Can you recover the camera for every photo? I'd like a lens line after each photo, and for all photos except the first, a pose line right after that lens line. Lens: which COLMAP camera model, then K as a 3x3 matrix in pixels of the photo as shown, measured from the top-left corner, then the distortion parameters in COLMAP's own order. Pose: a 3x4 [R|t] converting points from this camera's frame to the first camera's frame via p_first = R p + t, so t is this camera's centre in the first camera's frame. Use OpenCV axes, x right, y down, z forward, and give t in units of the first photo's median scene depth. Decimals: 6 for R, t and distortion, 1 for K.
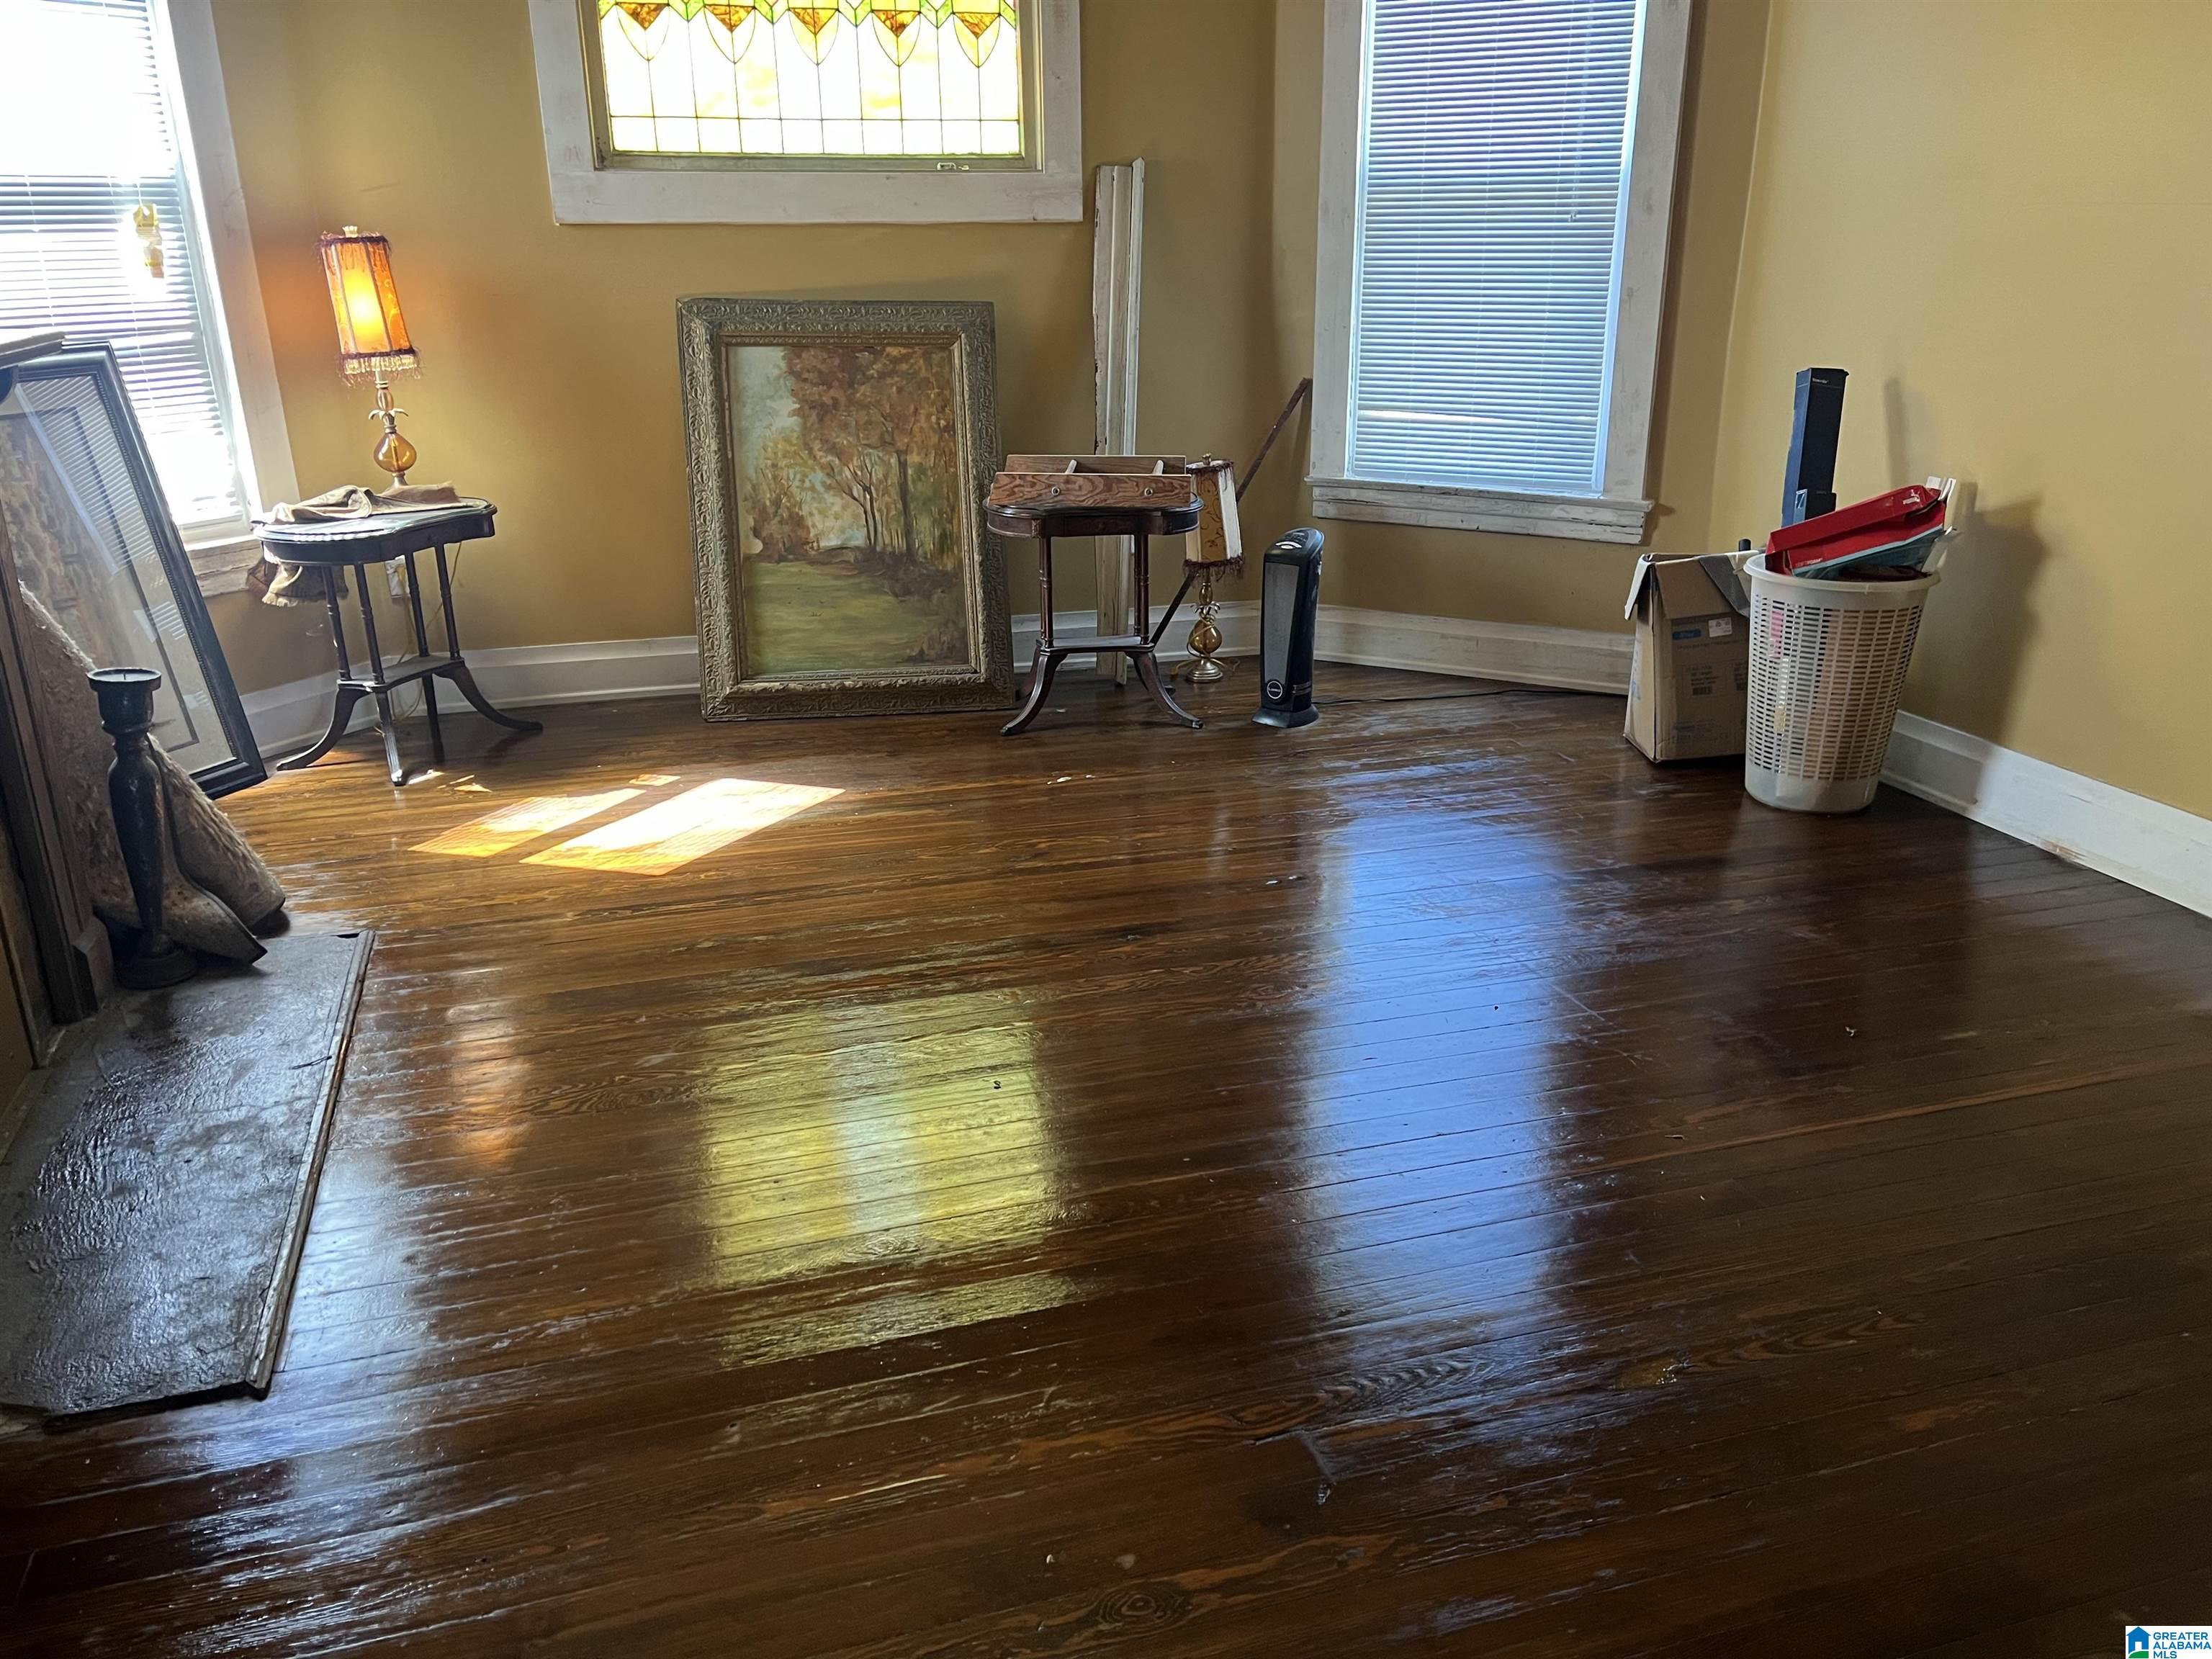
lens RADIAL K [[1661.4, 0, 1107.3], [0, 1661.4, 826.8], [0, 0, 1]] dist [0.007753, -0.000094]
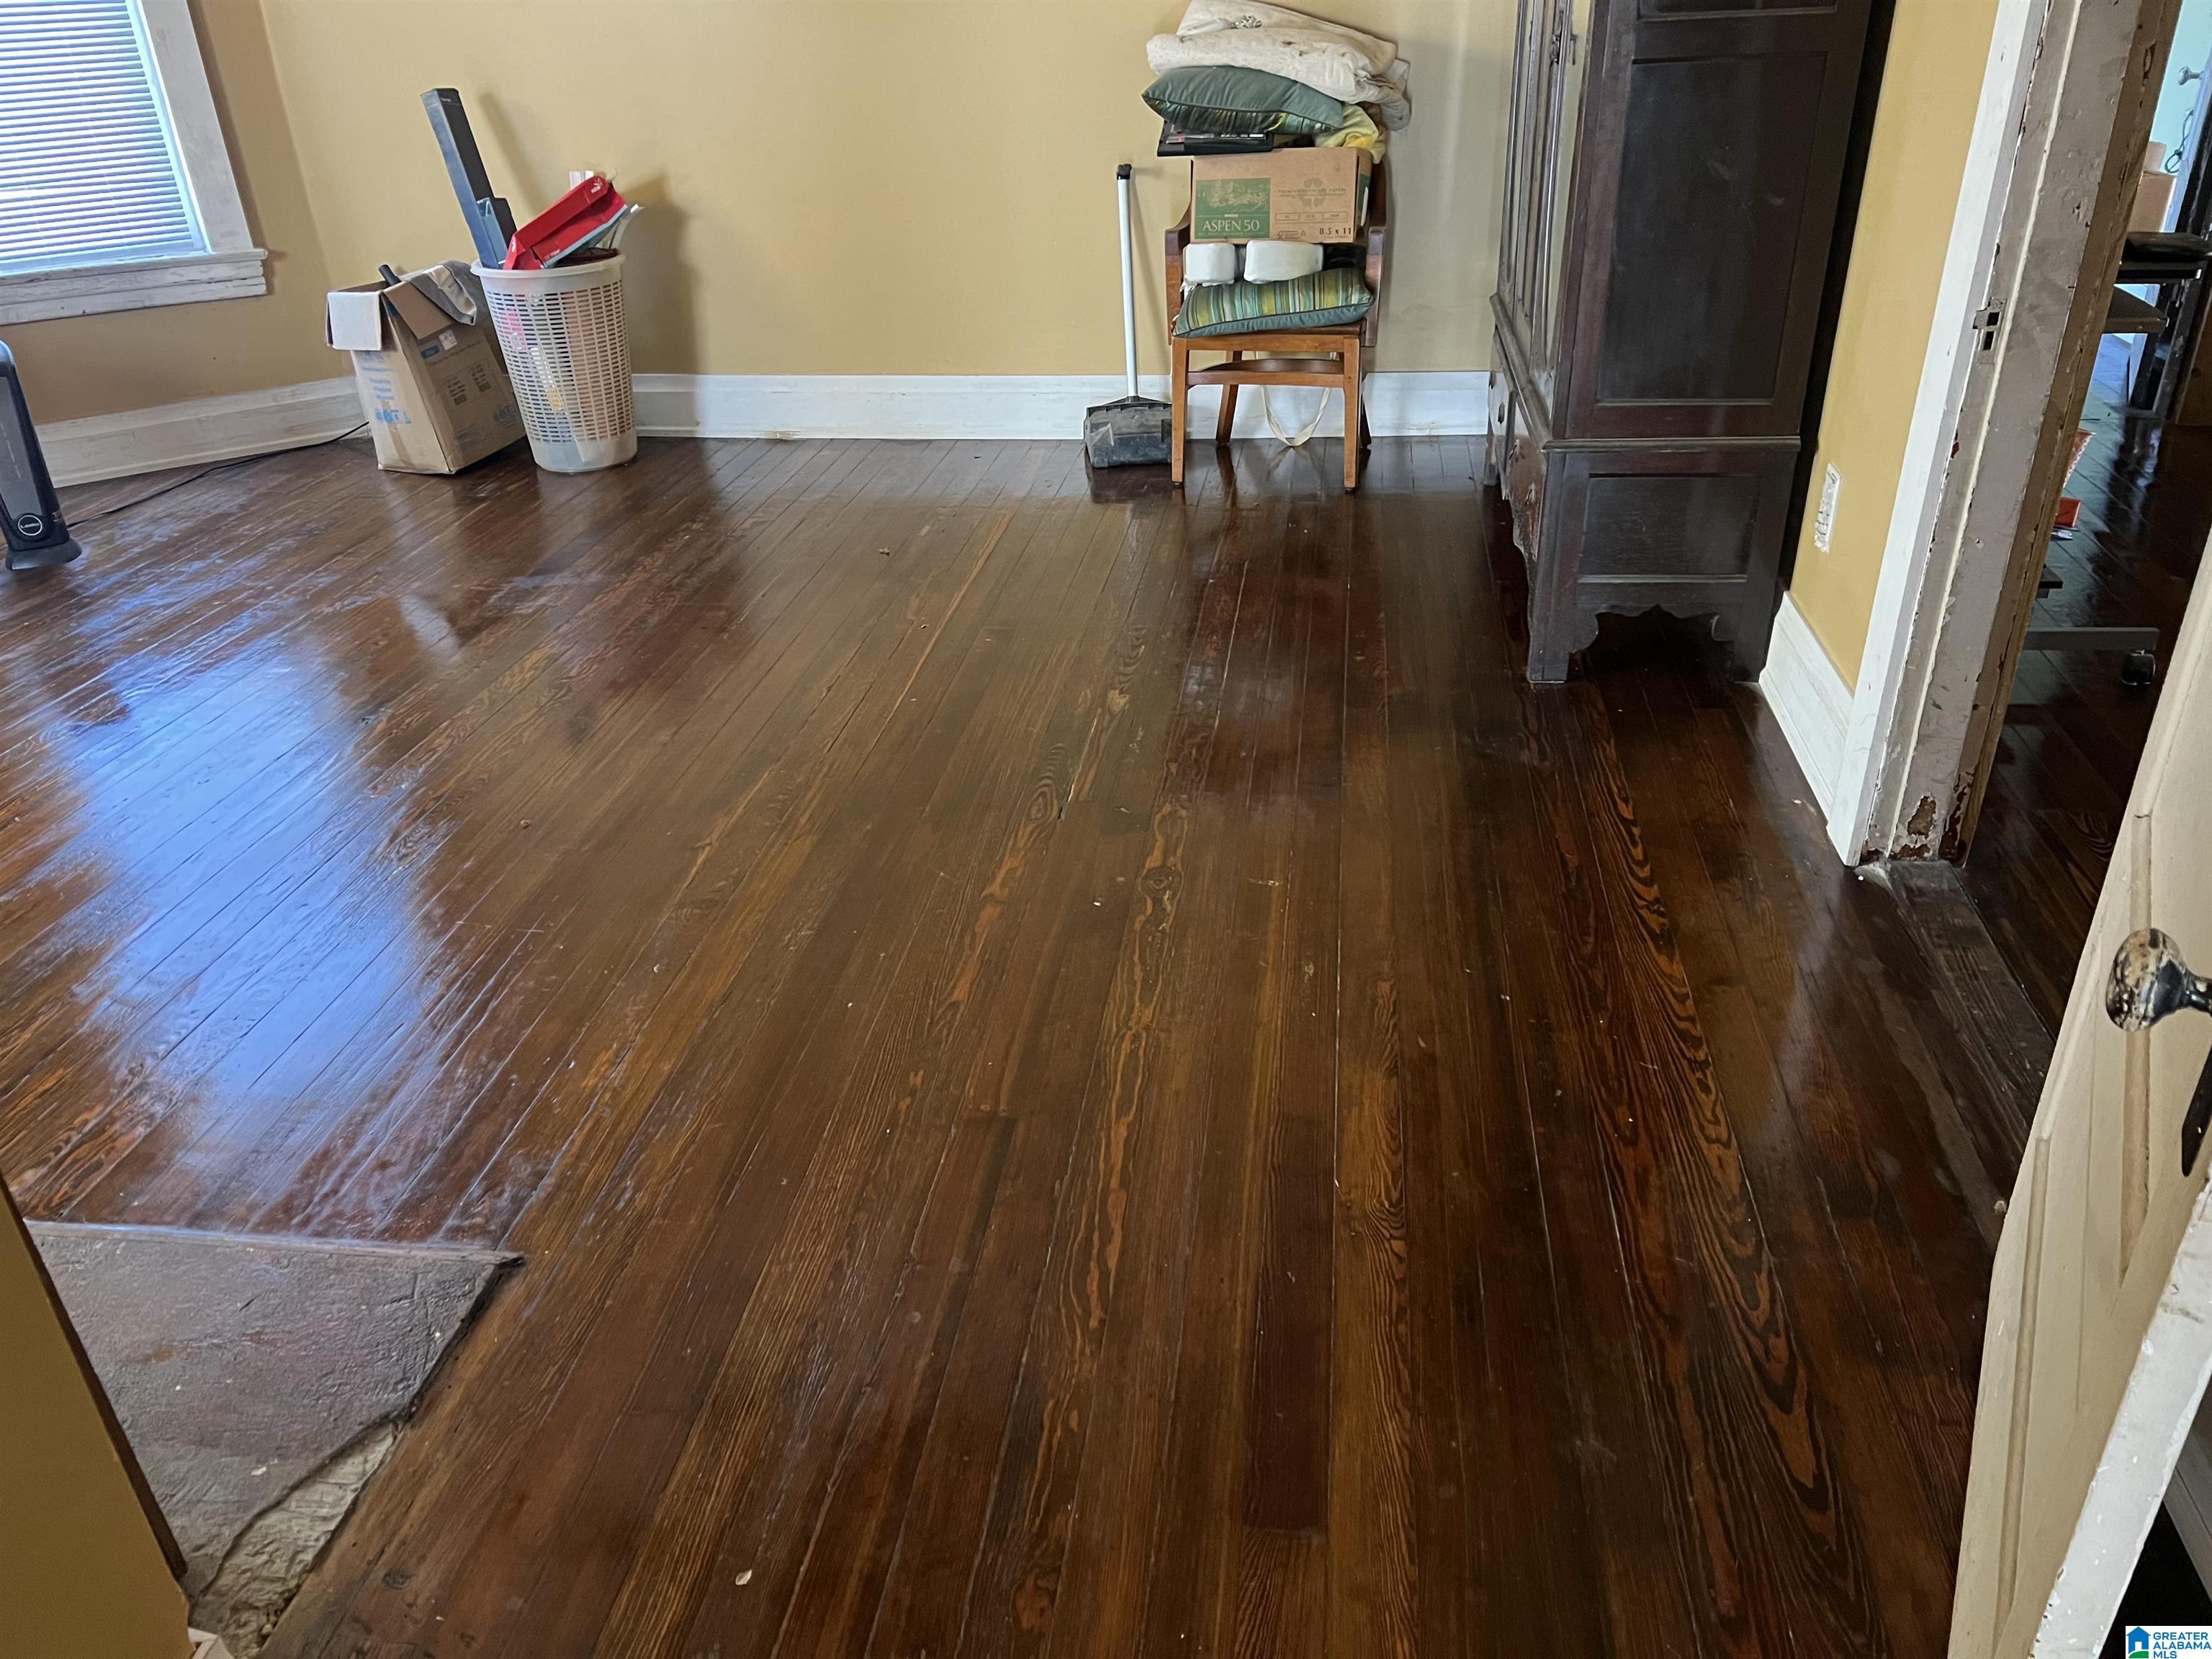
lens RADIAL K [[1661.4, 0, 1105.5], [0, 1661.4, 835.2], [0, 0, 1]] dist [0.007753, -0.000094]
pose [[0.413536, -0.434317, 0.800223, -0.464687], [0.332210, 0.890278, 0.311515, -0.024383], [-0.847717, 0.137019, 0.512446, 0.097678]]
